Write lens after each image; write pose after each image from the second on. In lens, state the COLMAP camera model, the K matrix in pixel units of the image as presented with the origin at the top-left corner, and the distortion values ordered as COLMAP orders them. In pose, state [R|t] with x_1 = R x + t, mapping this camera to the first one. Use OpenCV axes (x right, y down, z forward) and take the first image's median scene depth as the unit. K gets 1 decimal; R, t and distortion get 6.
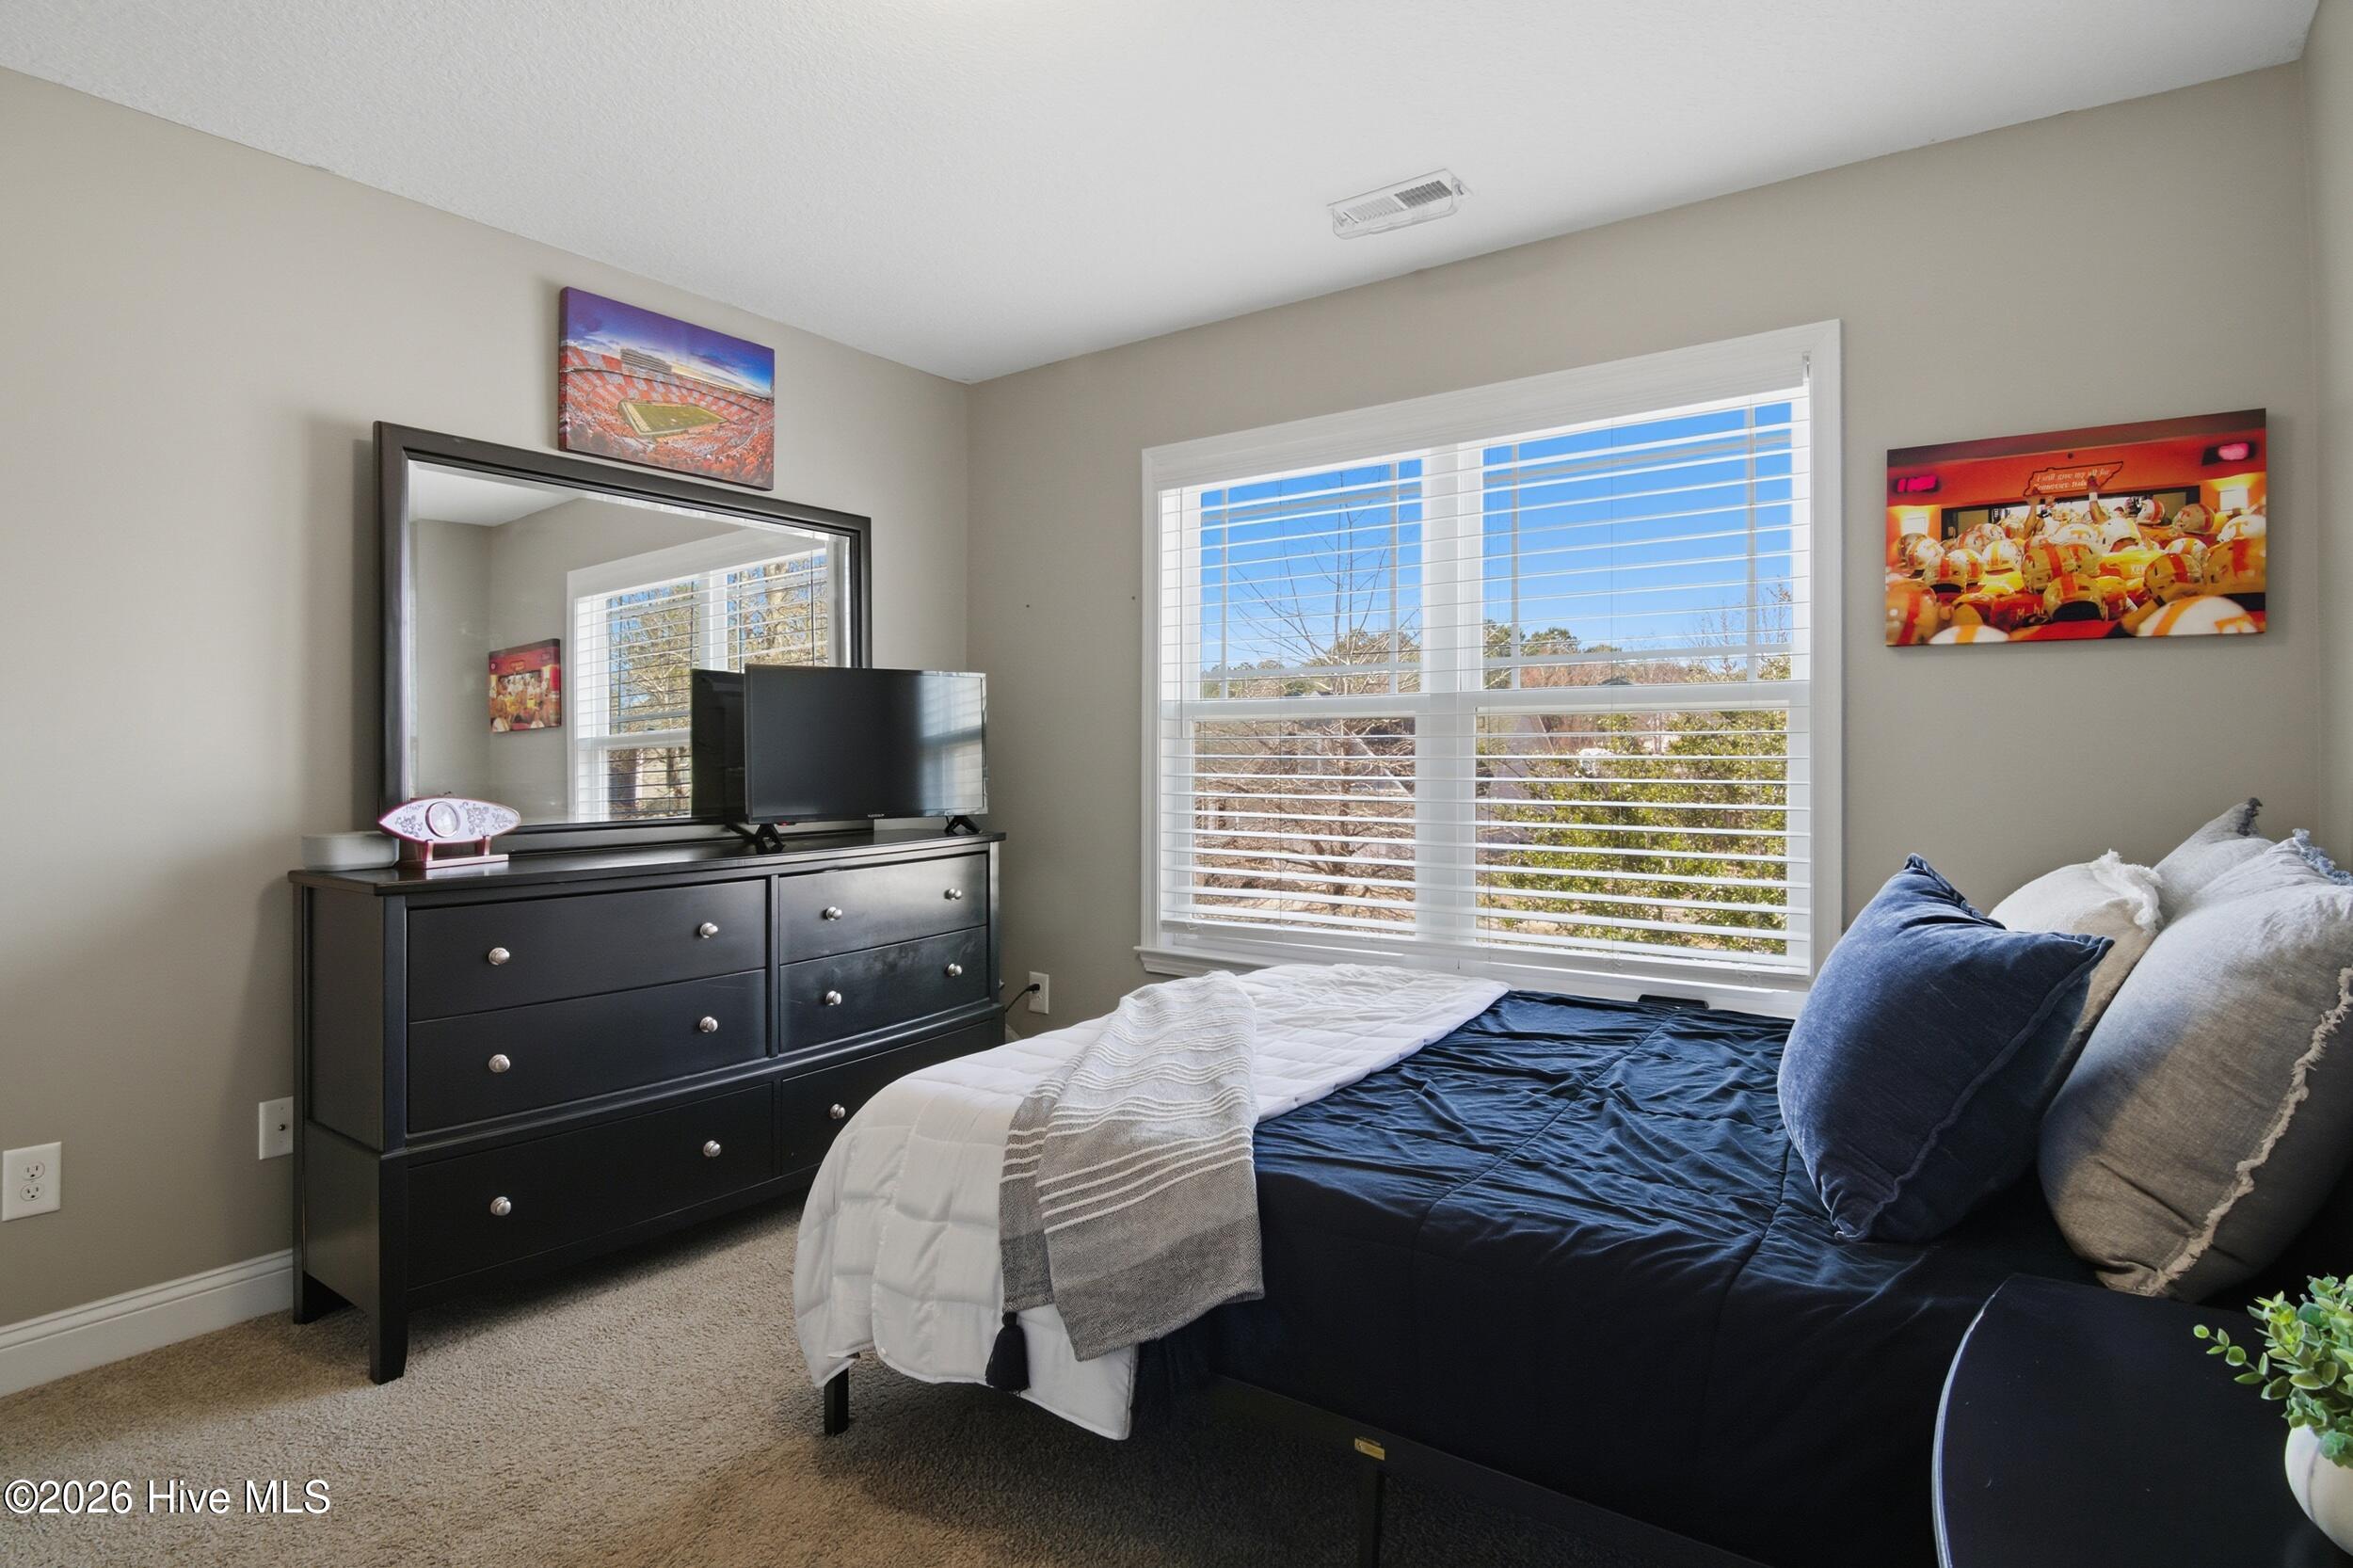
lens RADIAL K [[1228.5, 0, 1175.1], [0, 1228.5, 741.5], [0, 0, 1]] dist [-0.020521, -0.000518]
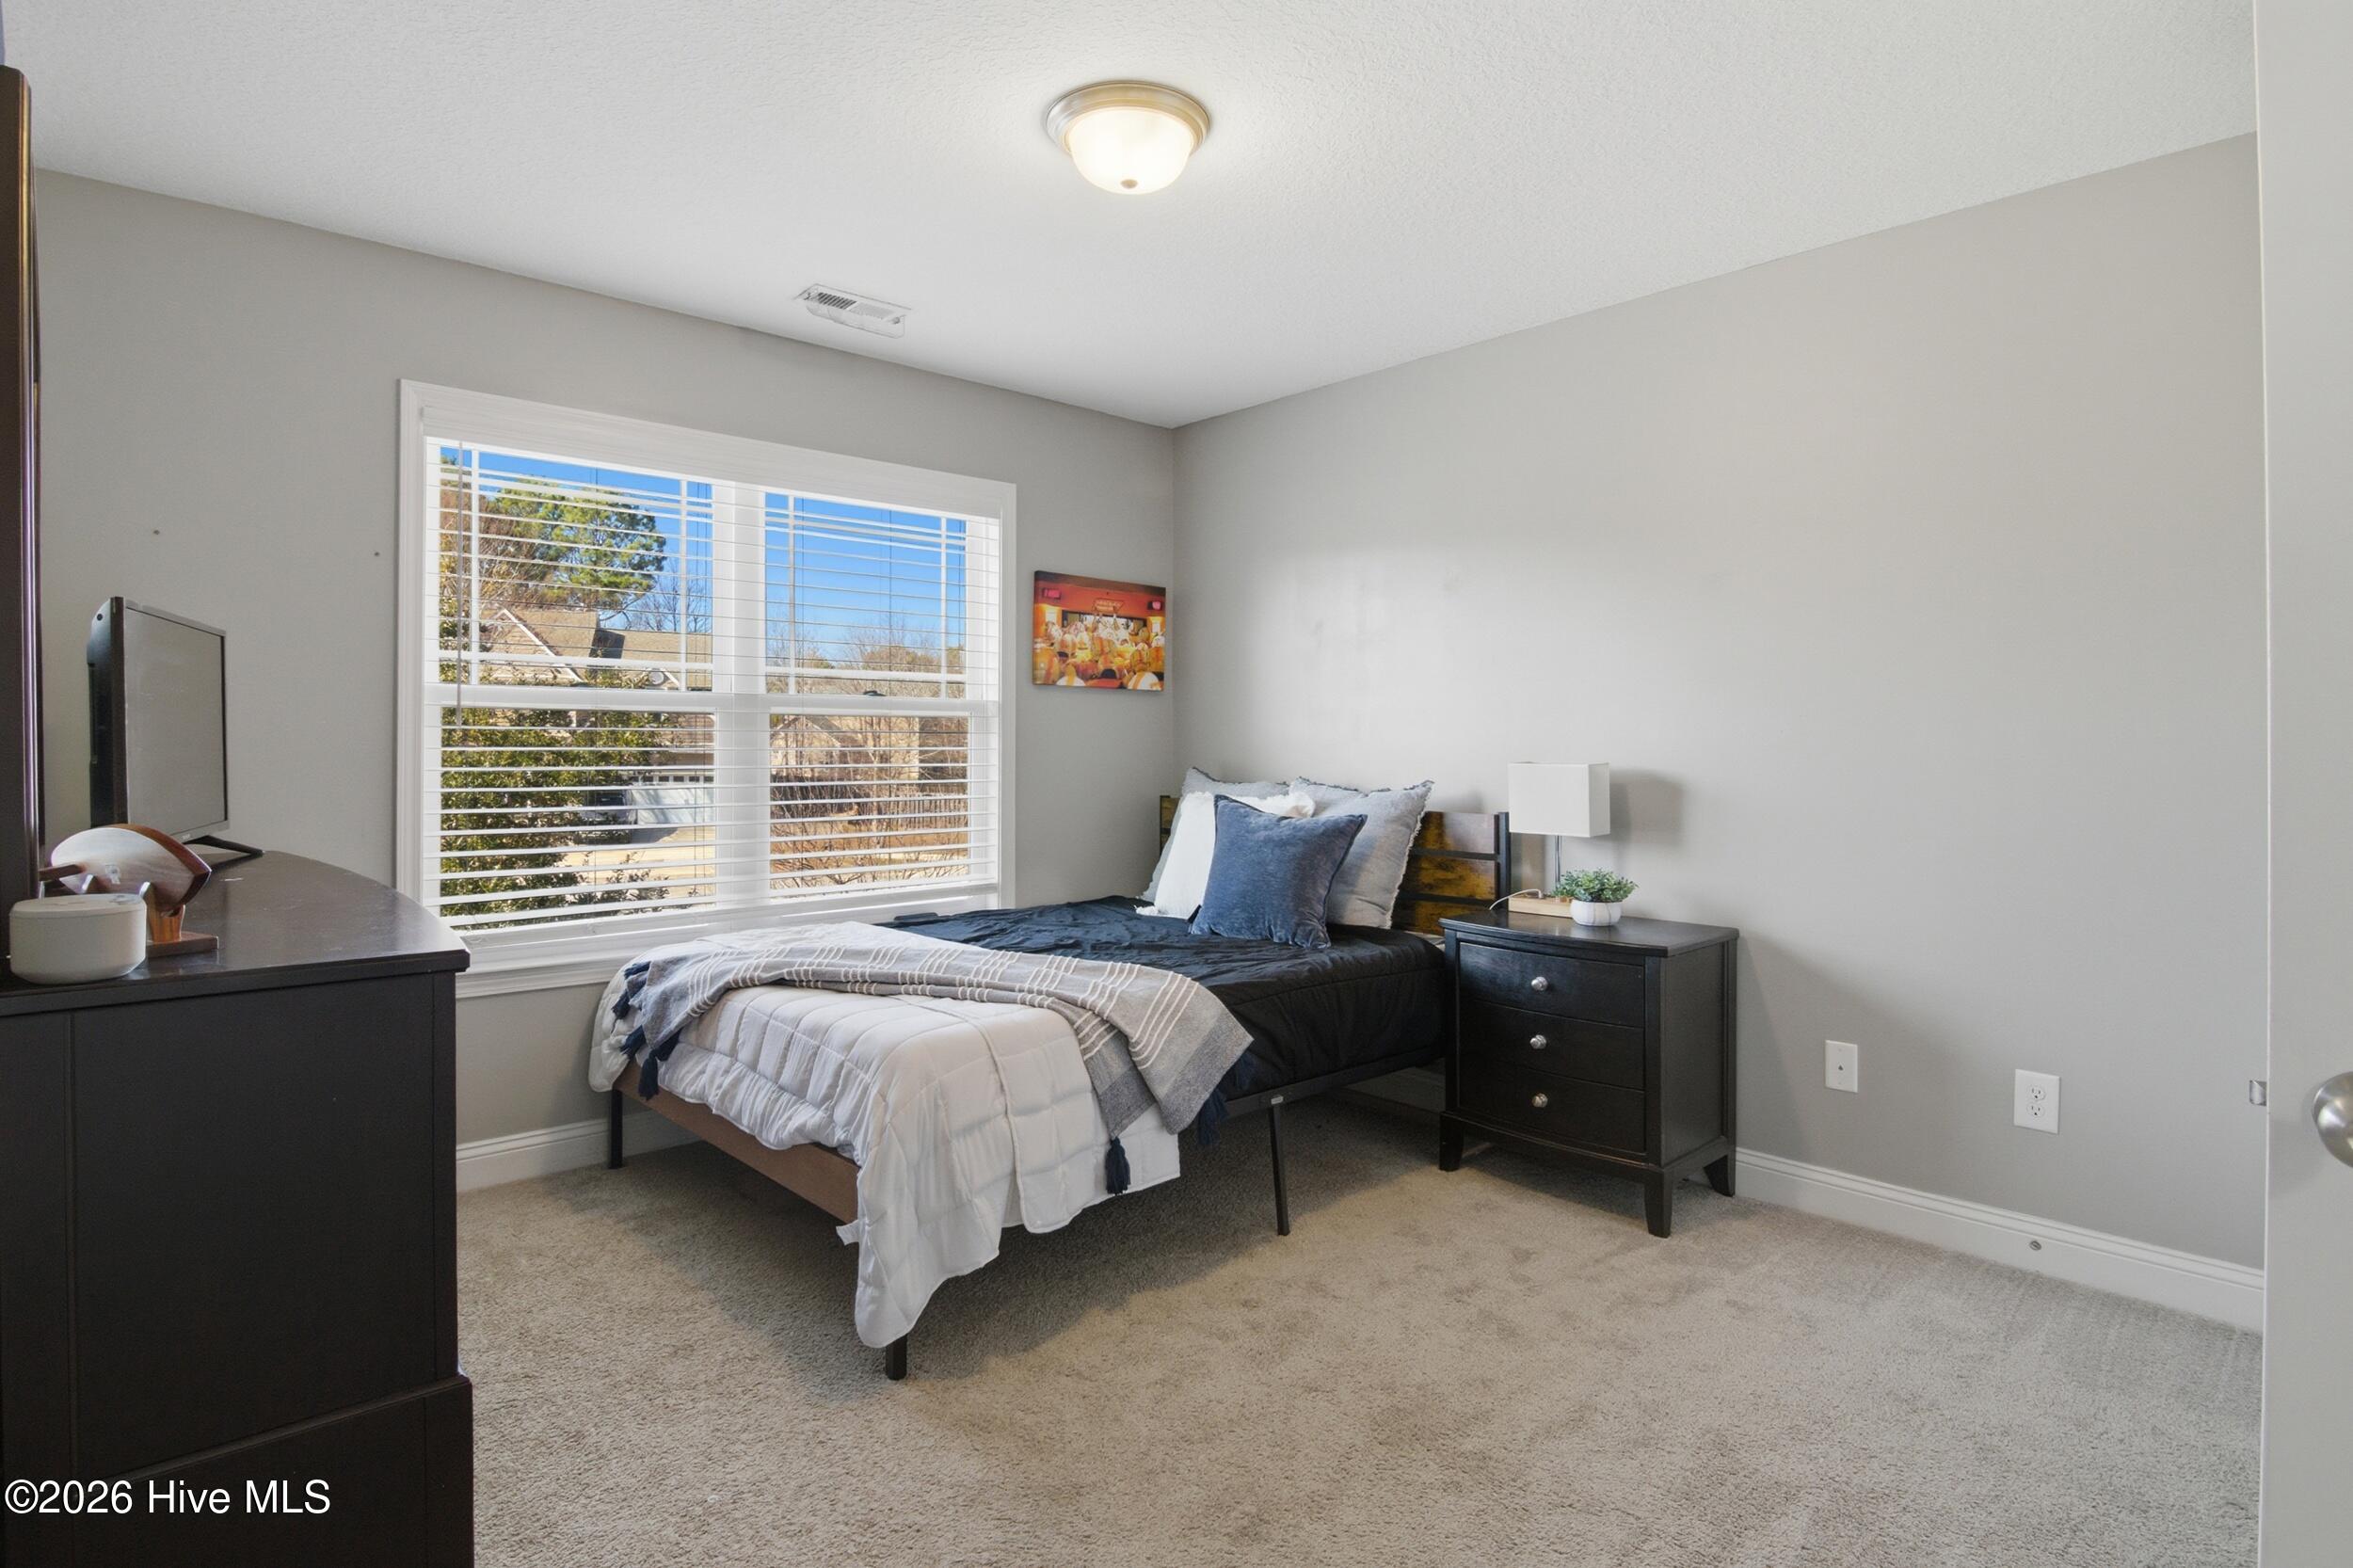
lens RADIAL K [[1228.5, 0, 1175.1], [0, 1228.5, 741.5], [0, 0, 1]] dist [-0.020521, -0.000518]
pose [[0.199785, 0.003920, 0.979832, -1.134556], [-0.010026, 0.999948, -0.001956, 0.004625], [-0.979788, -0.009433, 0.199814, 0.482309]]
